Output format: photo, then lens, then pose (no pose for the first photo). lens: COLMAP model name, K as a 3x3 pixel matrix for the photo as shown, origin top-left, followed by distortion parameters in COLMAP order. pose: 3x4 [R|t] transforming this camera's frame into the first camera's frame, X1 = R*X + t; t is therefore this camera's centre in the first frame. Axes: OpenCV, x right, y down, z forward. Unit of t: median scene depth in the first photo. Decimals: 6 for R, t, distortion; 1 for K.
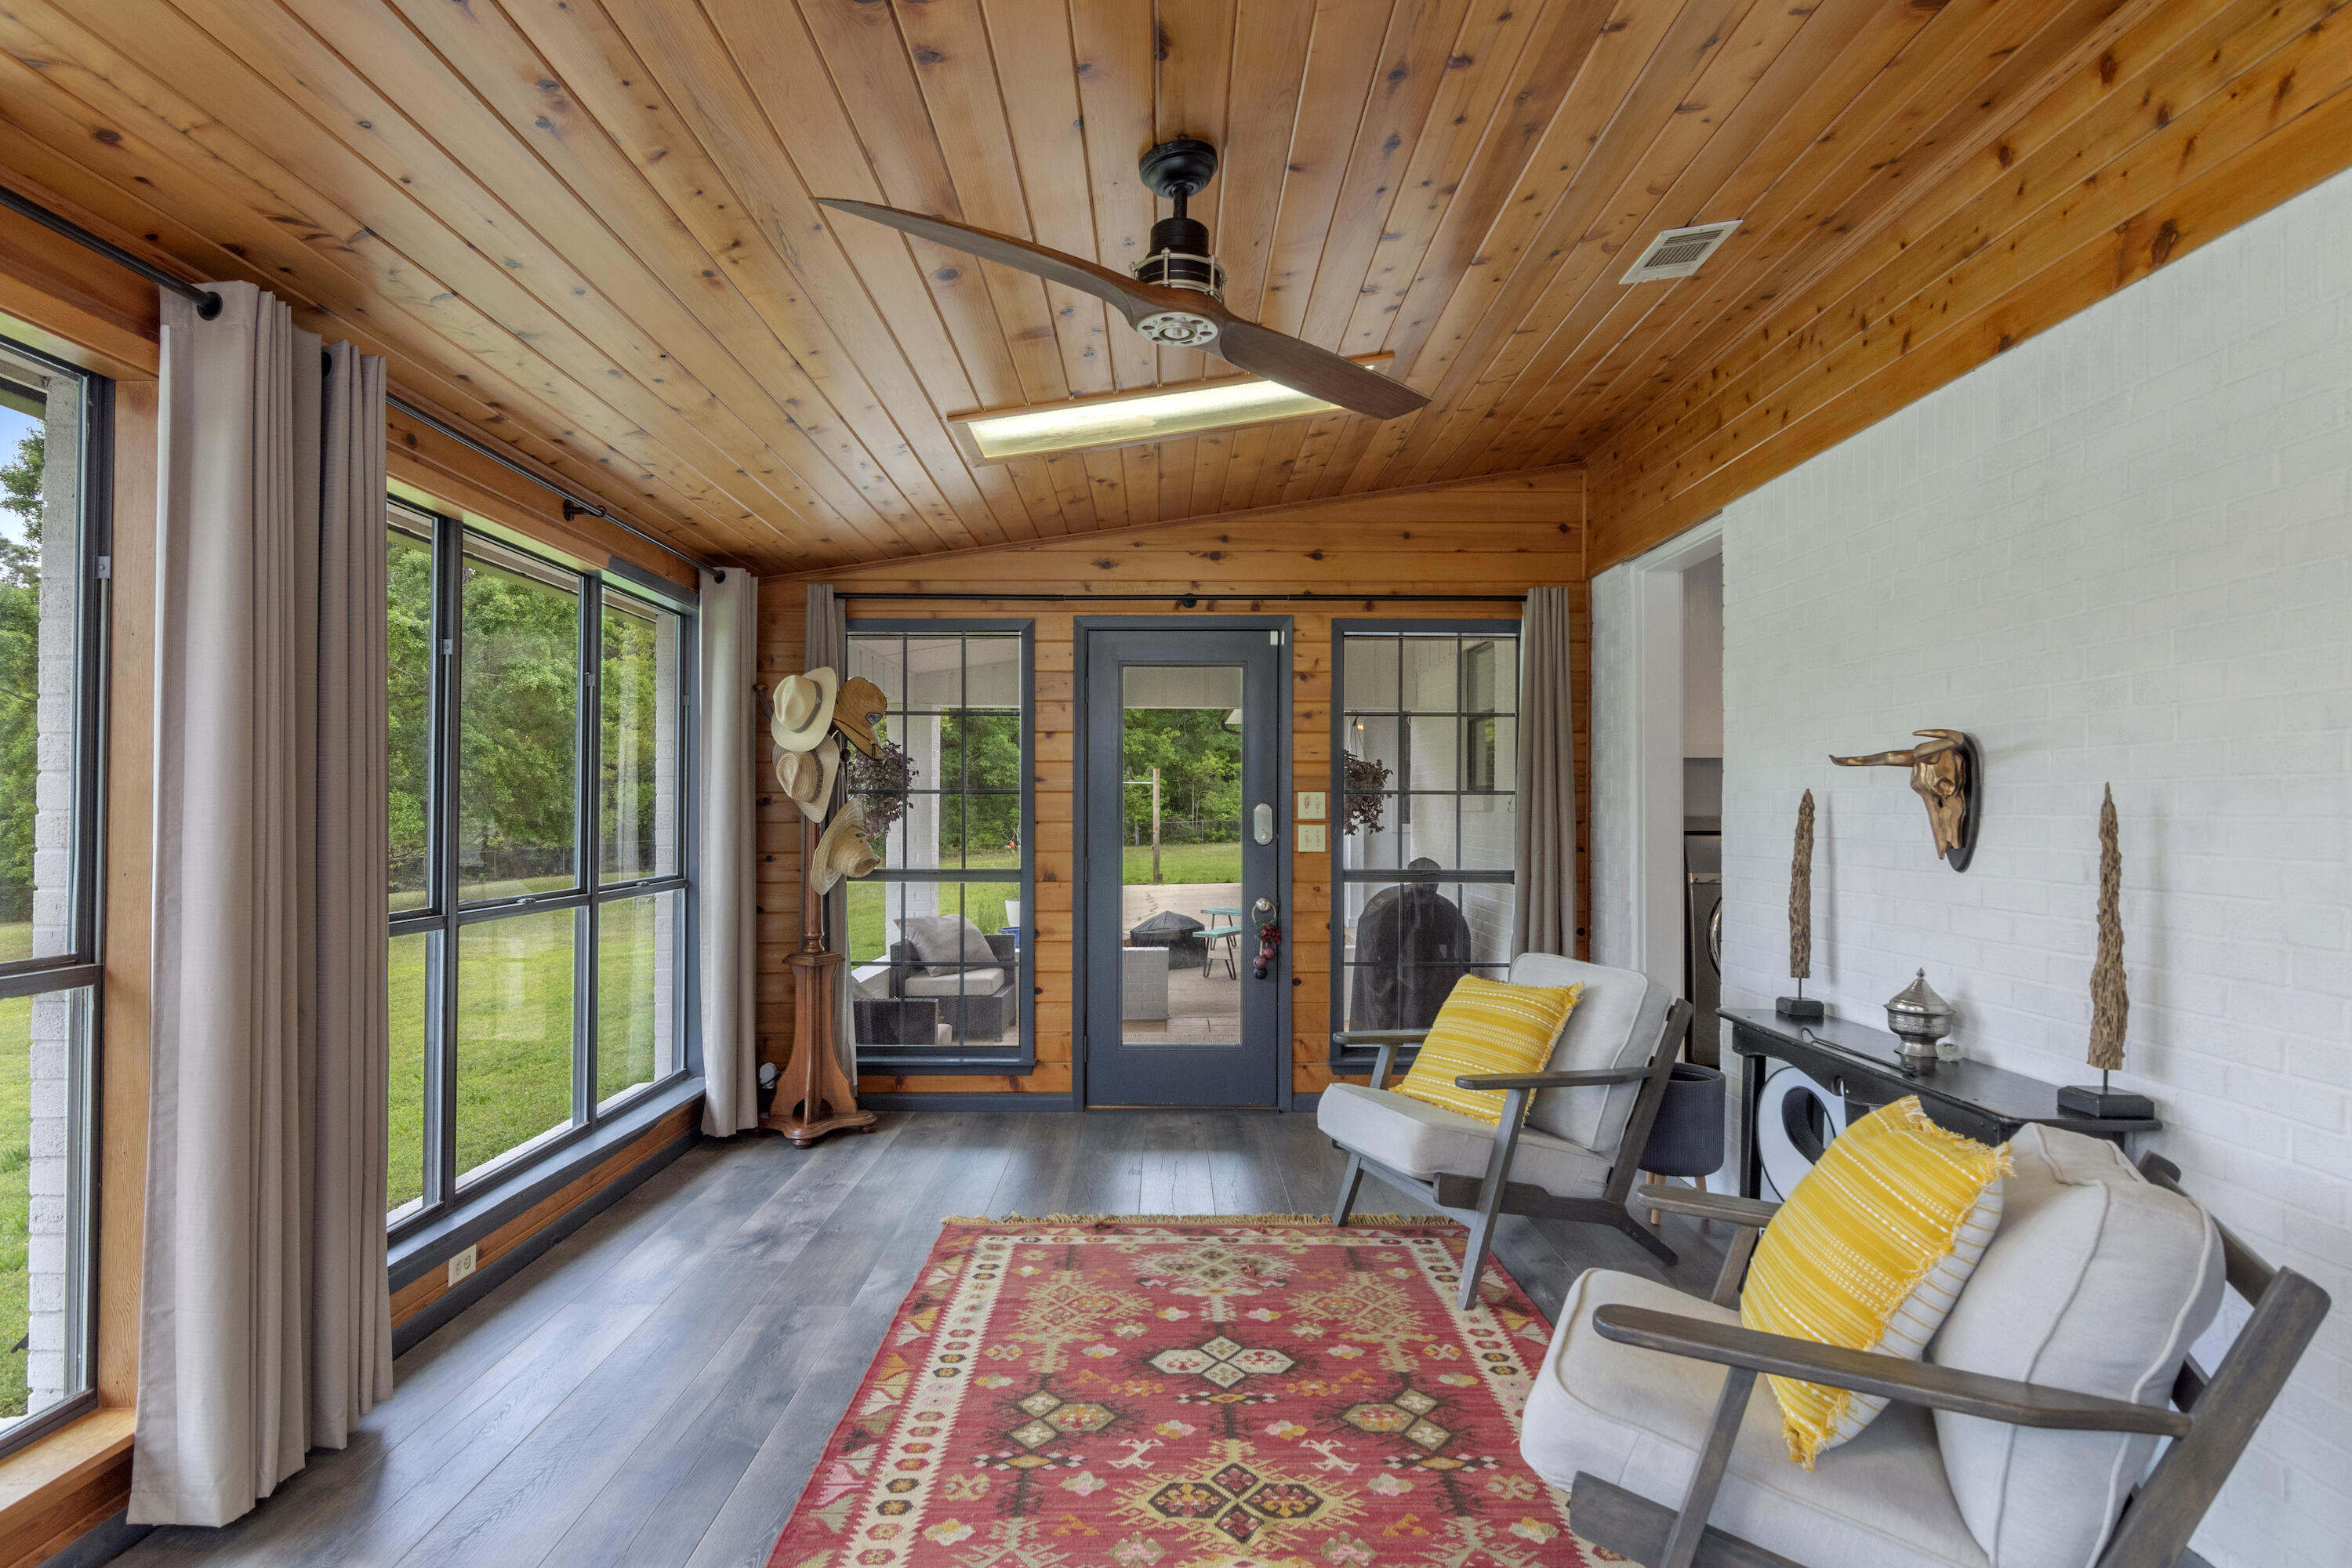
lens RADIAL K [[1275.9, 0, 1119.1], [0, 1275.9, 796.3], [0, 0, 1]] dist [0.000861, 0.000521]
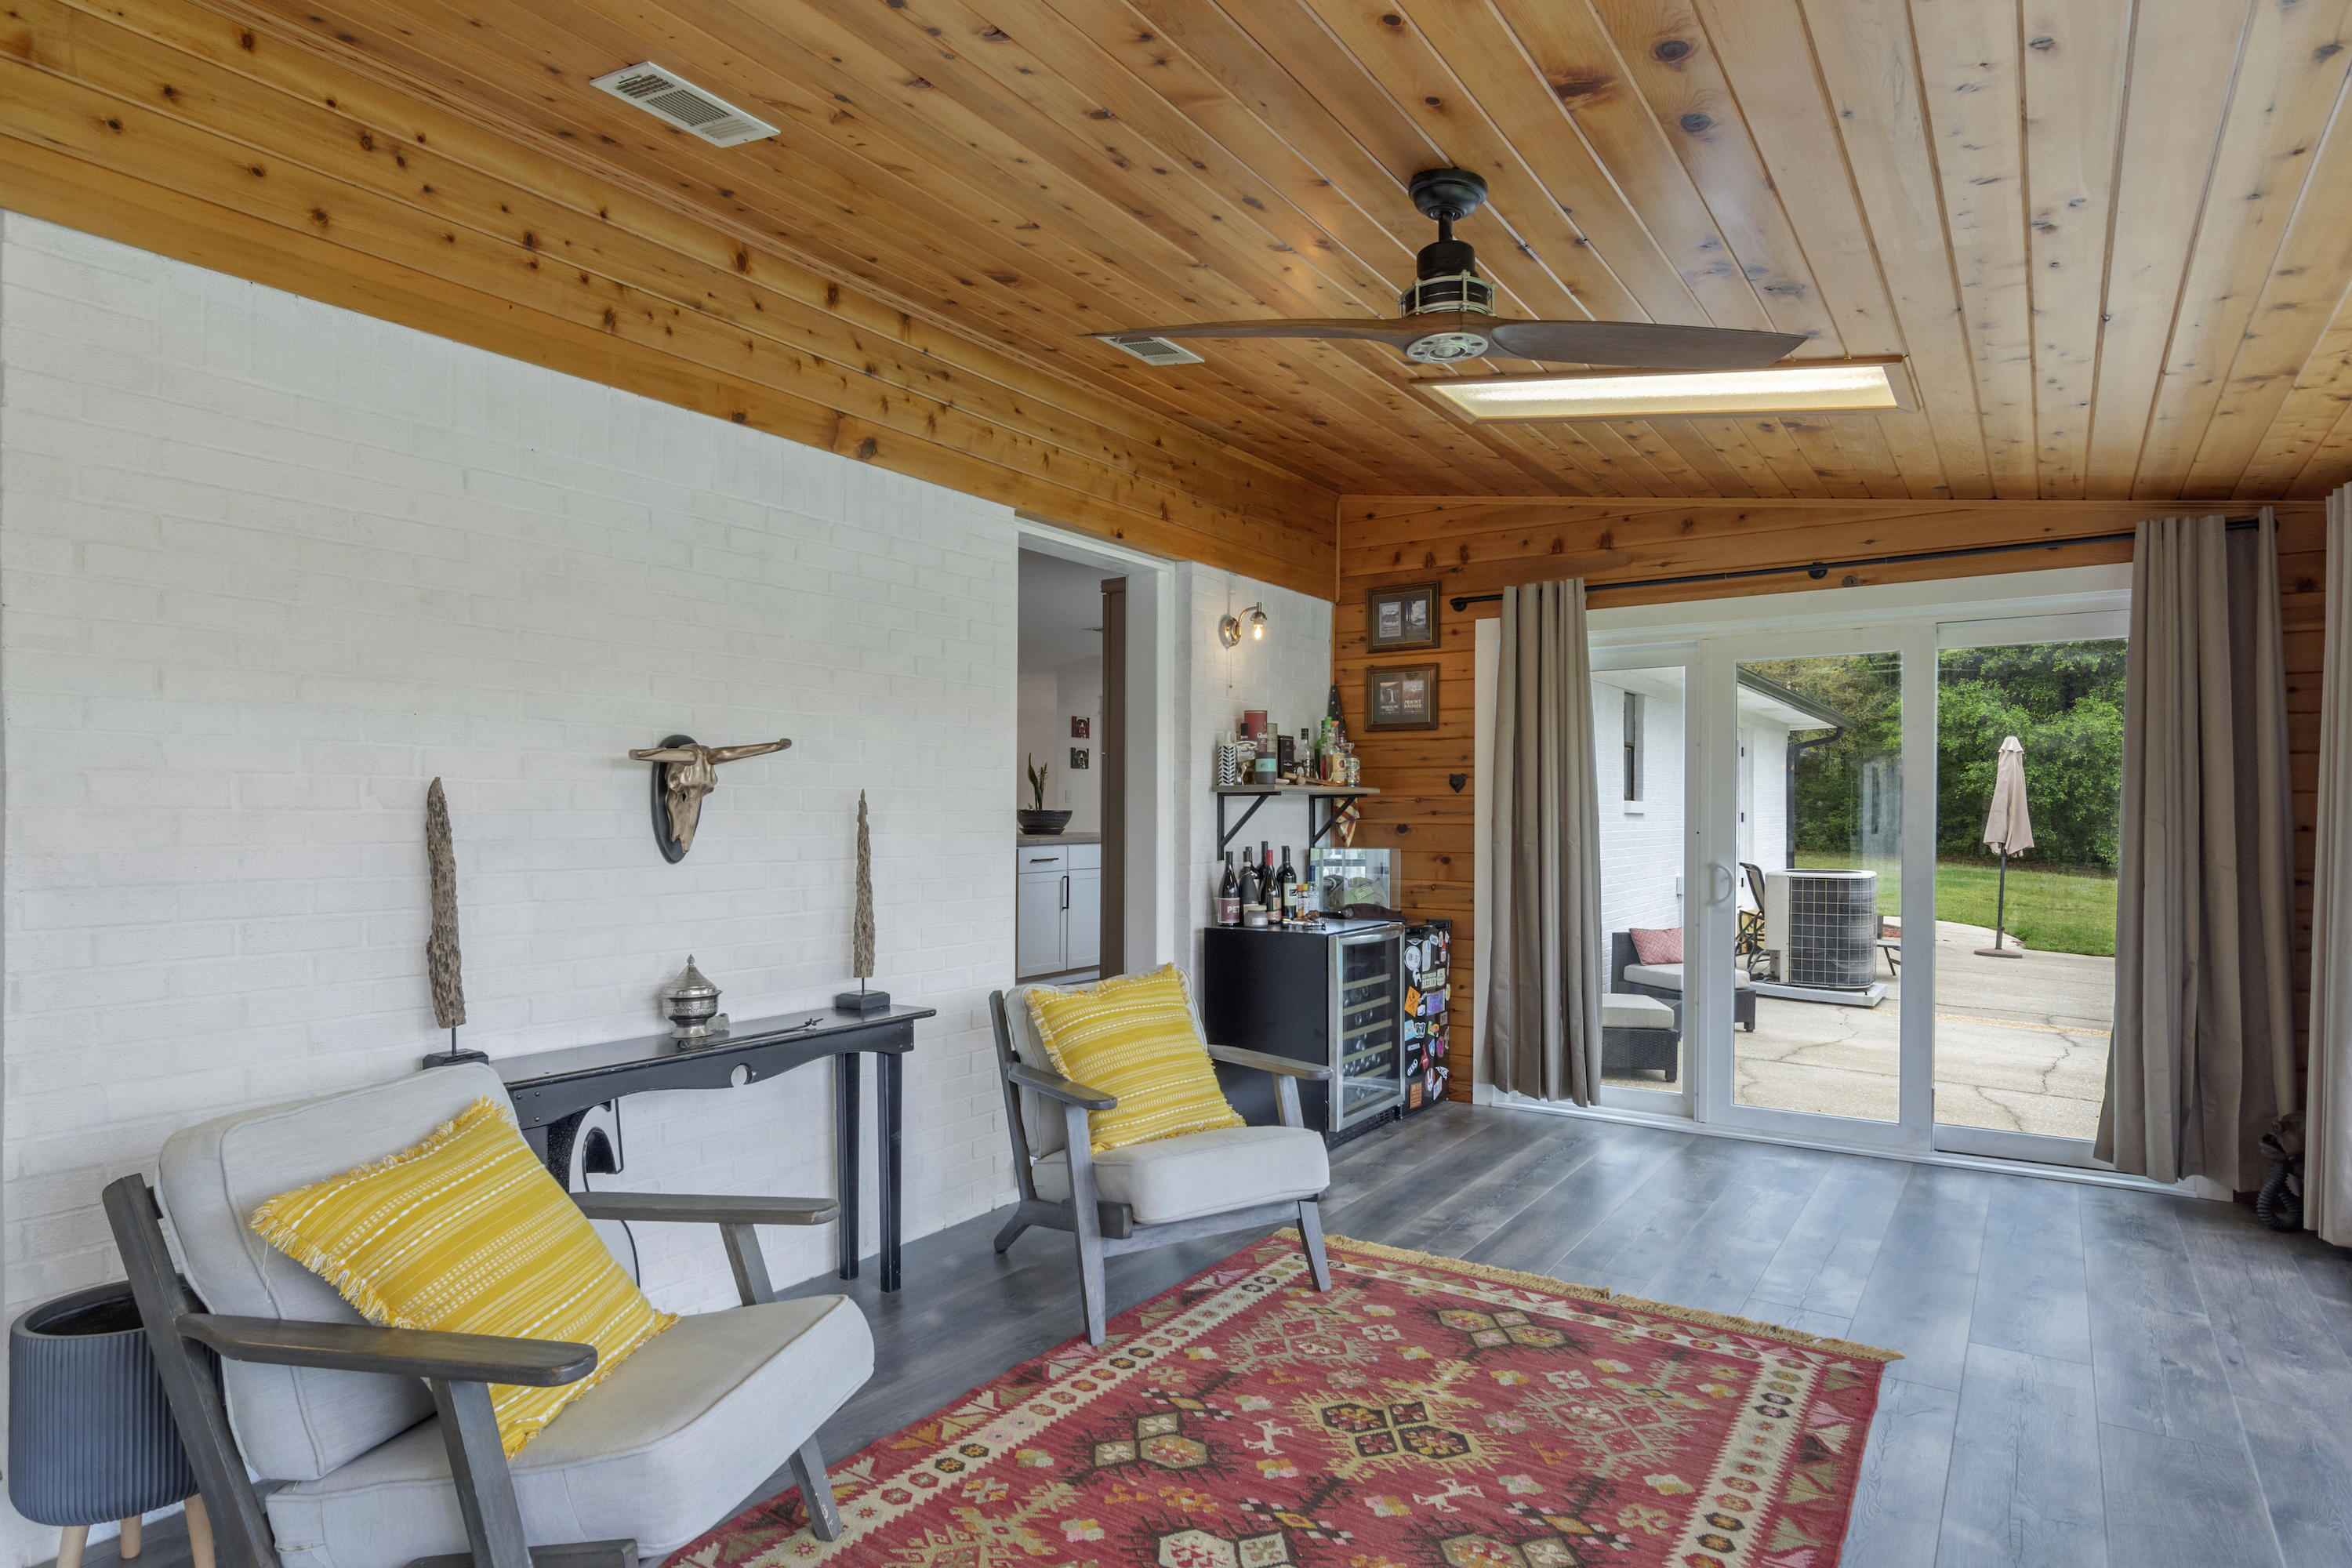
lens RADIAL K [[1275.9, 0, 1160.1], [0, 1275.9, 810.4], [0, 0, 1]] dist [0.000861, 0.000521]
pose [[-0.841404, -0.006473, 0.540367, -0.310636], [-0.012423, 0.999896, -0.007366, 0.020565], [-0.540263, -0.012911, -0.841397, 1.901178]]
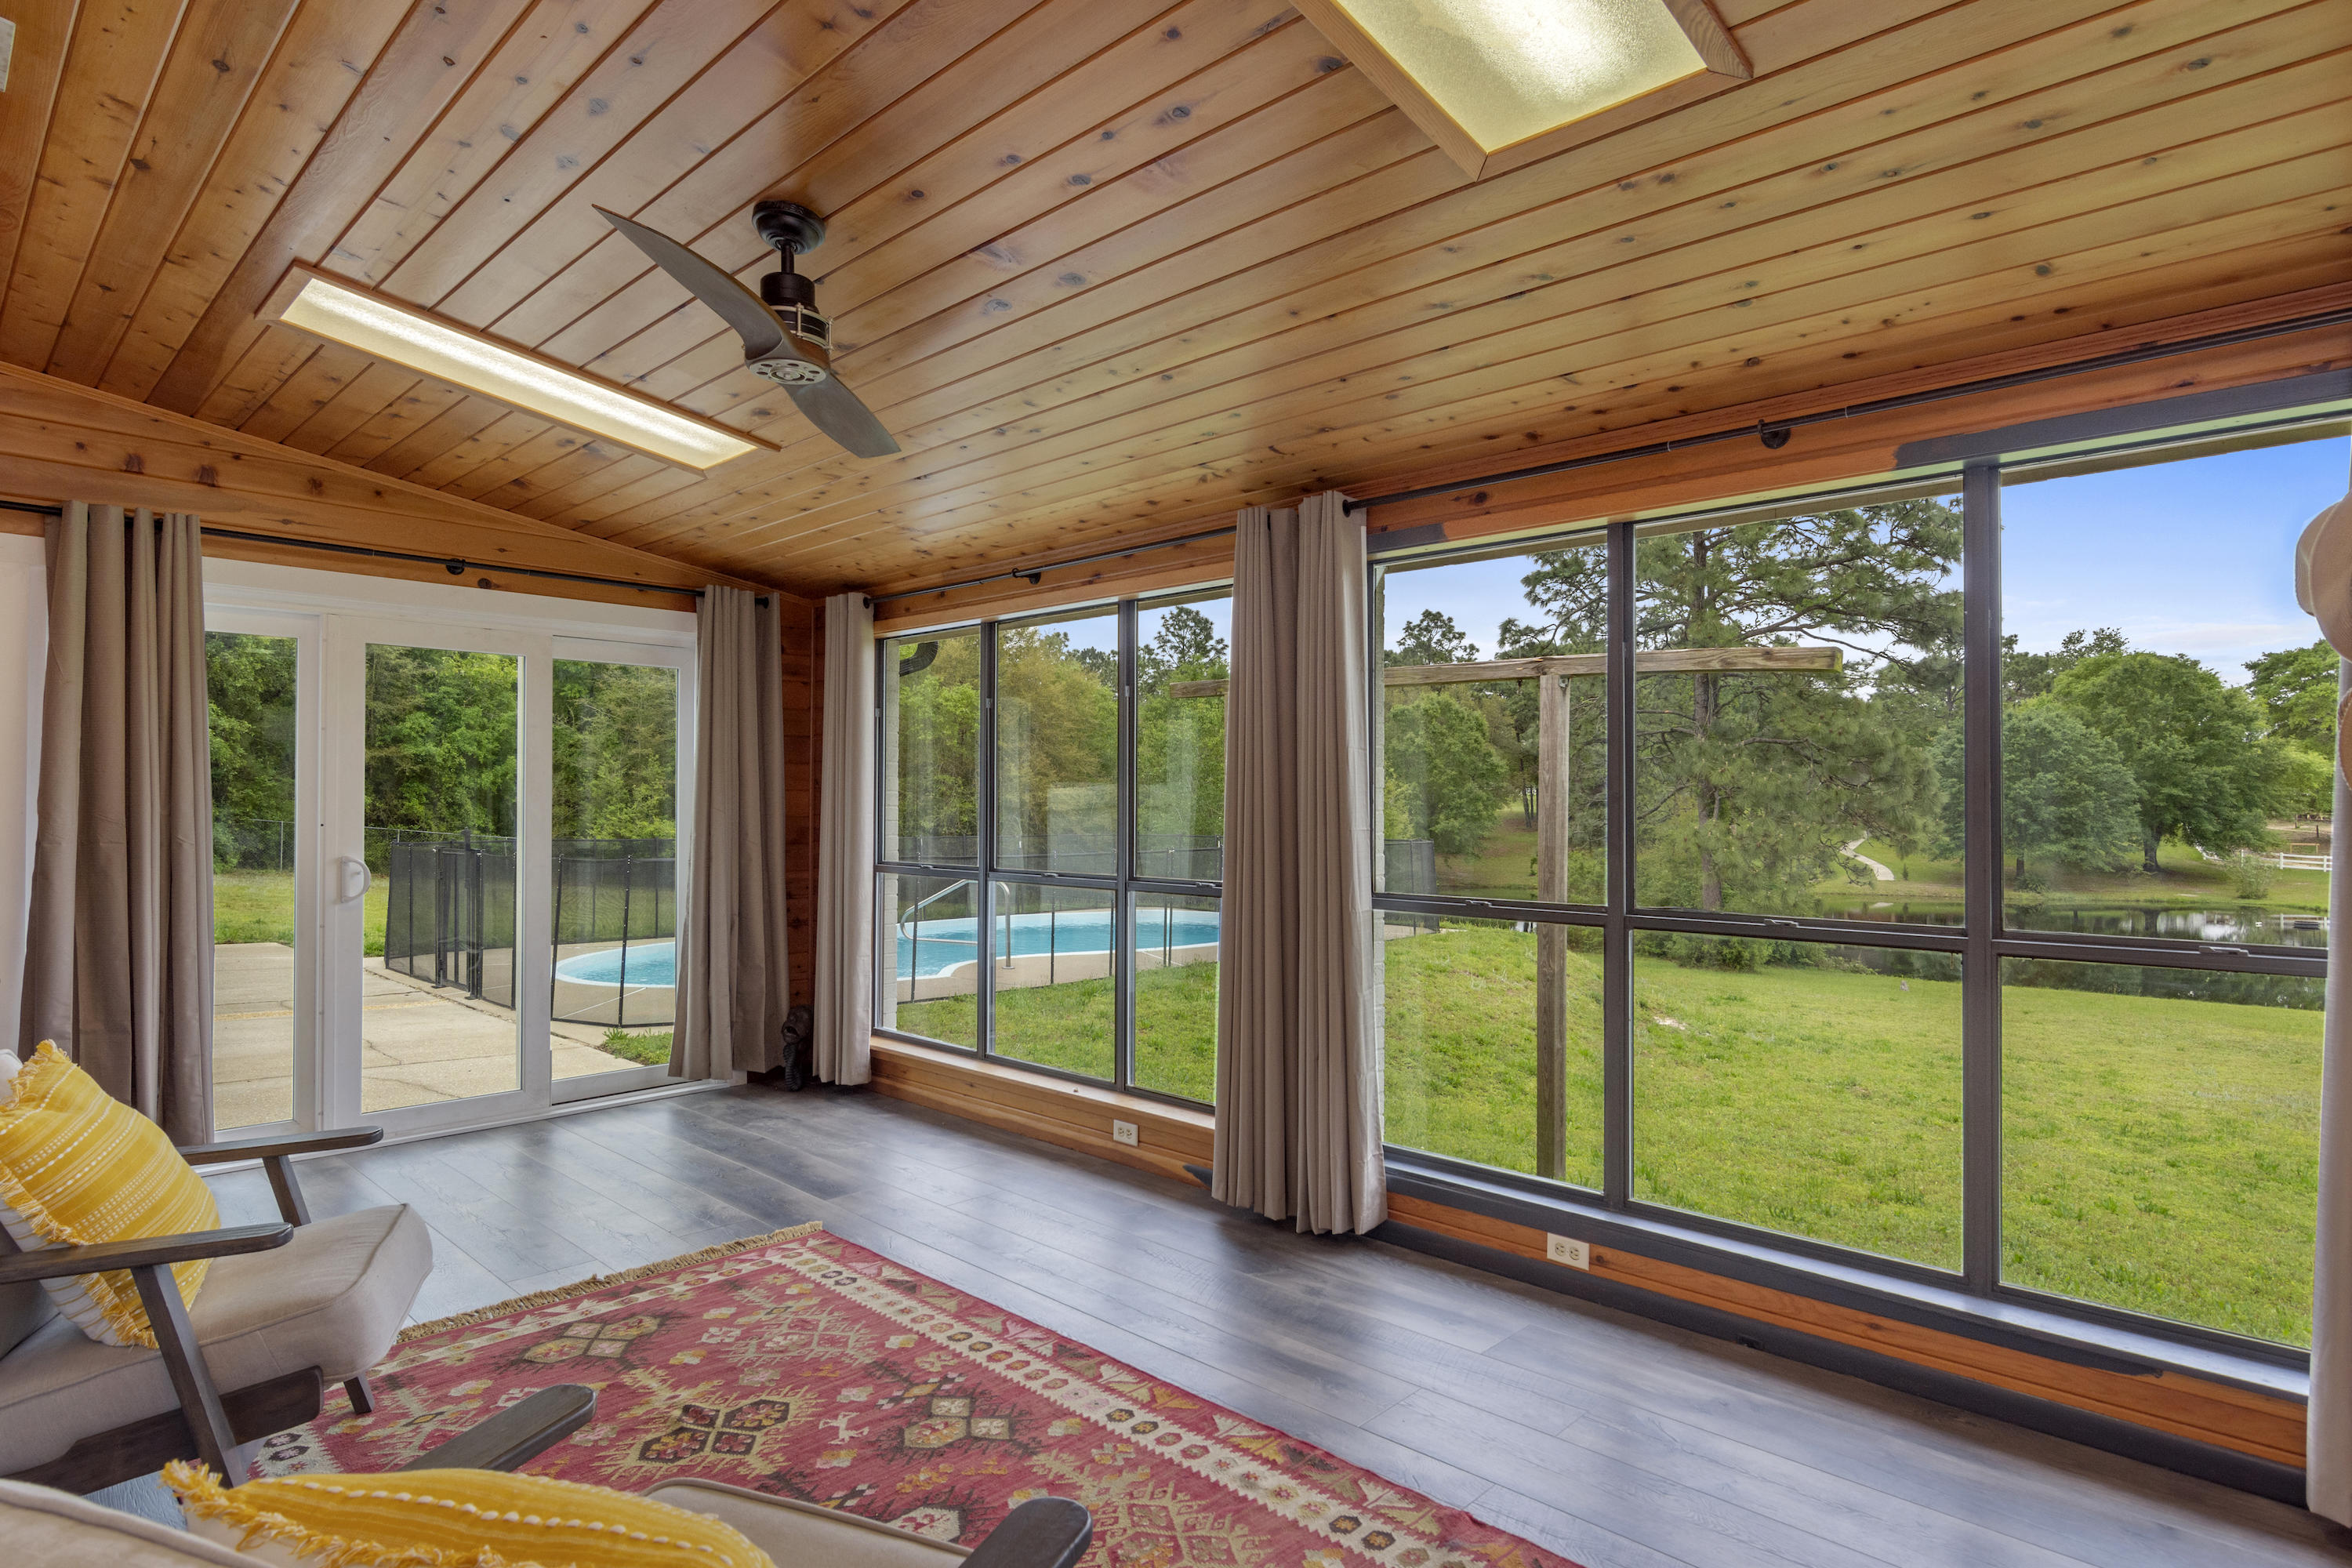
lens RADIAL K [[1275.9, 0, 1184.6], [0, 1275.9, 790.1], [0, 0, 1]] dist [0.000861, 0.000521]
pose [[-0.670238, -0.018033, -0.741927, 0.599858], [0.000670, 0.999690, -0.024904, 0.025982], [0.742145, -0.017189, -0.670018, 1.893699]]
